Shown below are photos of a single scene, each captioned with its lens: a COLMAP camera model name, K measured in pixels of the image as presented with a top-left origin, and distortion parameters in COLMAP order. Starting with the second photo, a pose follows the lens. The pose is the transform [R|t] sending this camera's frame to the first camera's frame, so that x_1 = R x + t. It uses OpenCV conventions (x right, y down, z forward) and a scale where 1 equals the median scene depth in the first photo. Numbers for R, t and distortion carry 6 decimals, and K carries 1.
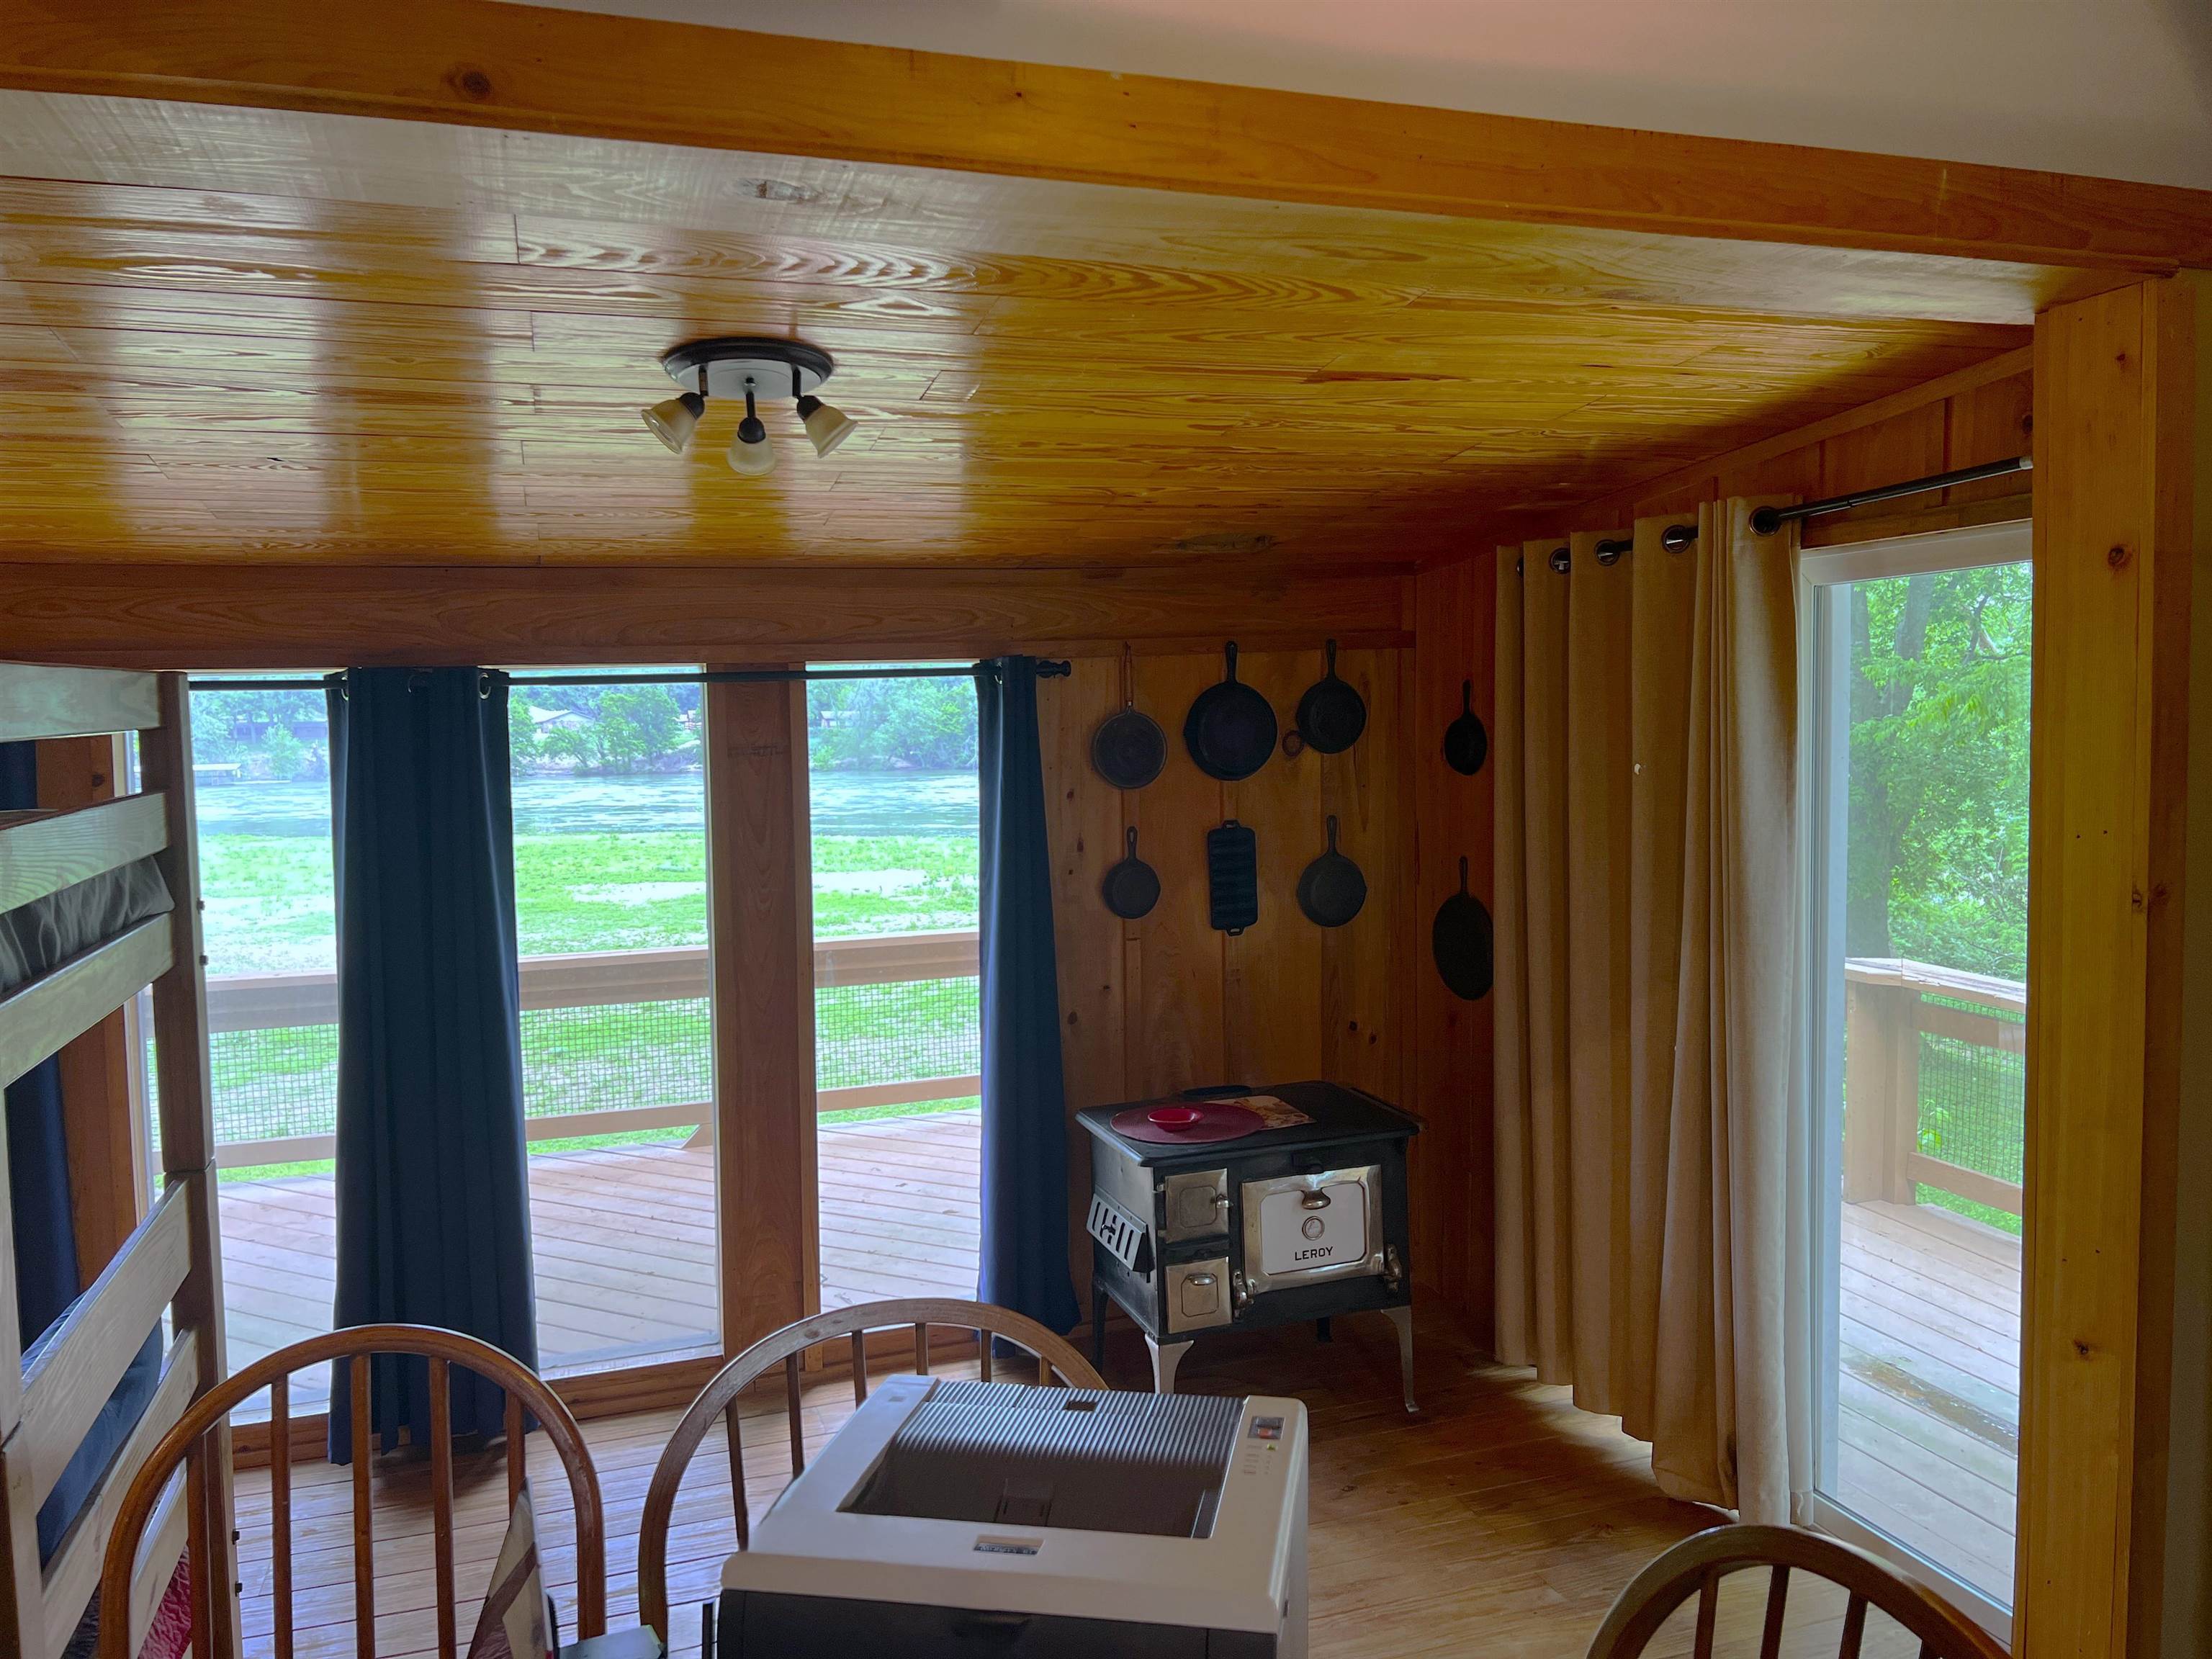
lens RADIAL K [[1660.5, 0, 1114.9], [0, 1660.5, 840.8], [0, 0, 1]] dist [0.058915, -0.080522]
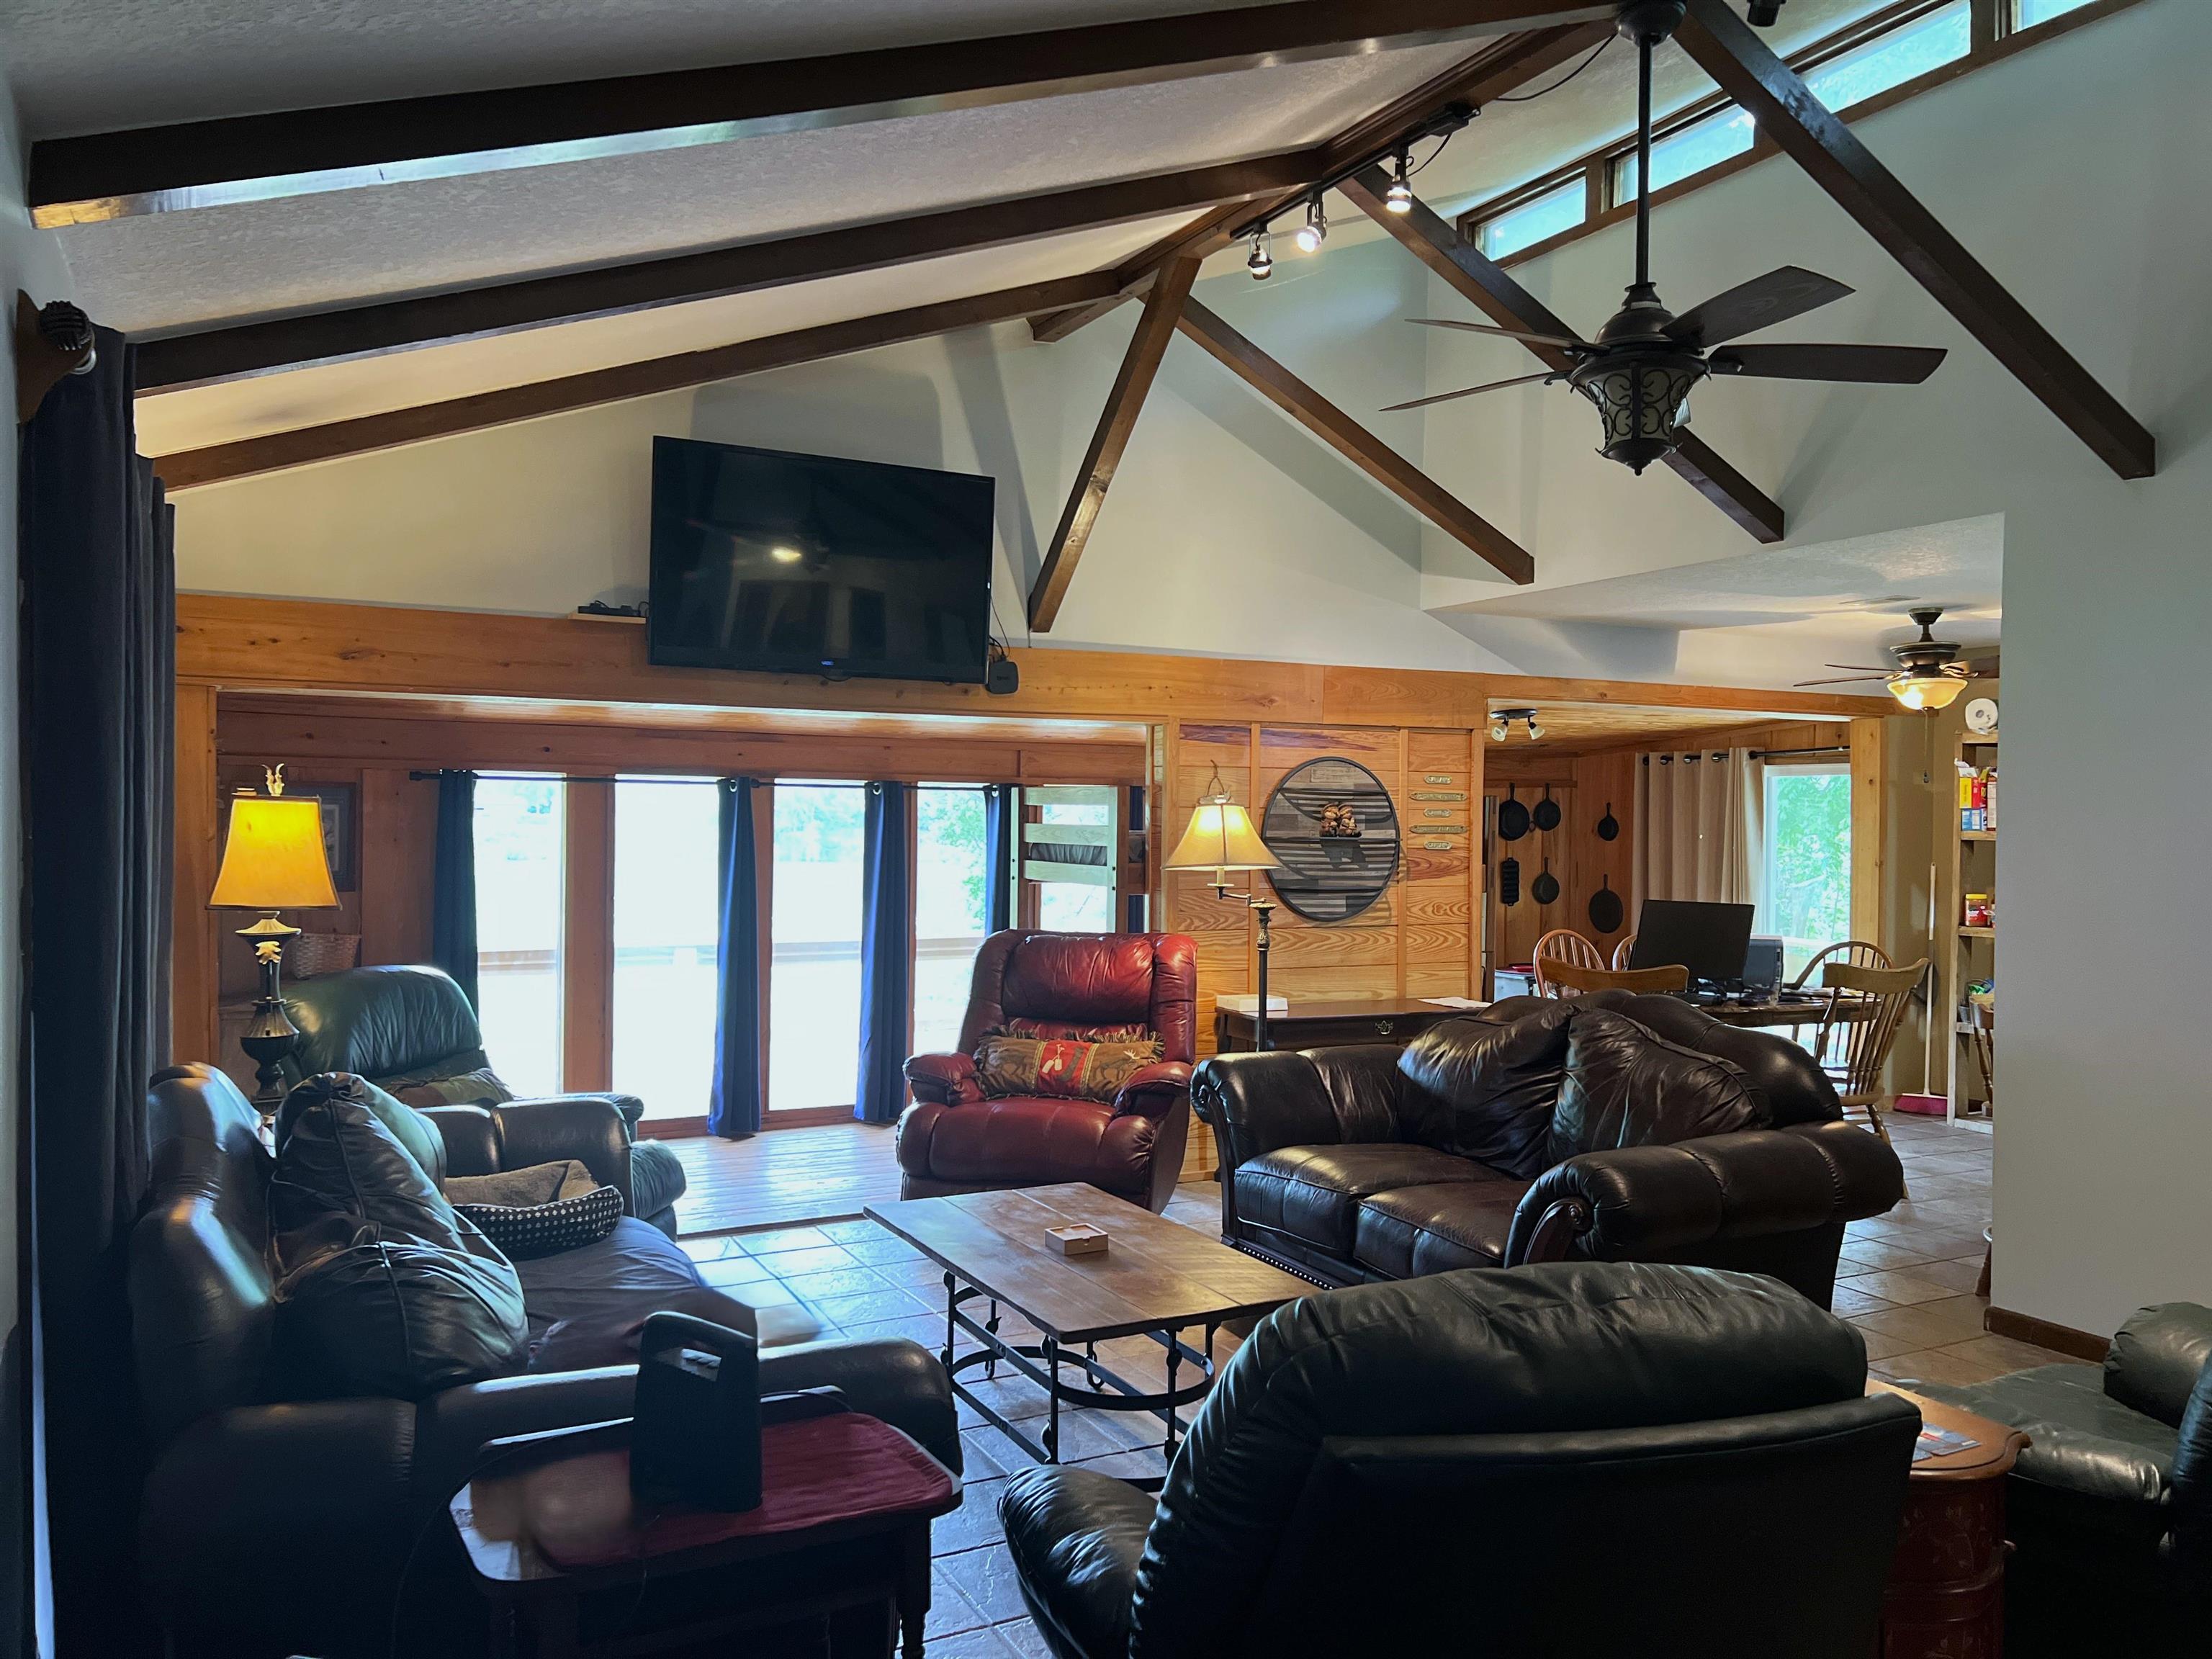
lens RADIAL K [[1660.5, 0, 1114.9], [0, 1660.5, 840.8], [0, 0, 1]] dist [0.058915, -0.080522]
pose [[0.987135, 0.026698, 0.157646, -1.013841], [-0.017347, 0.998023, -0.060401, 0.137663], [-0.158947, 0.056889, 0.985647, -1.483452]]
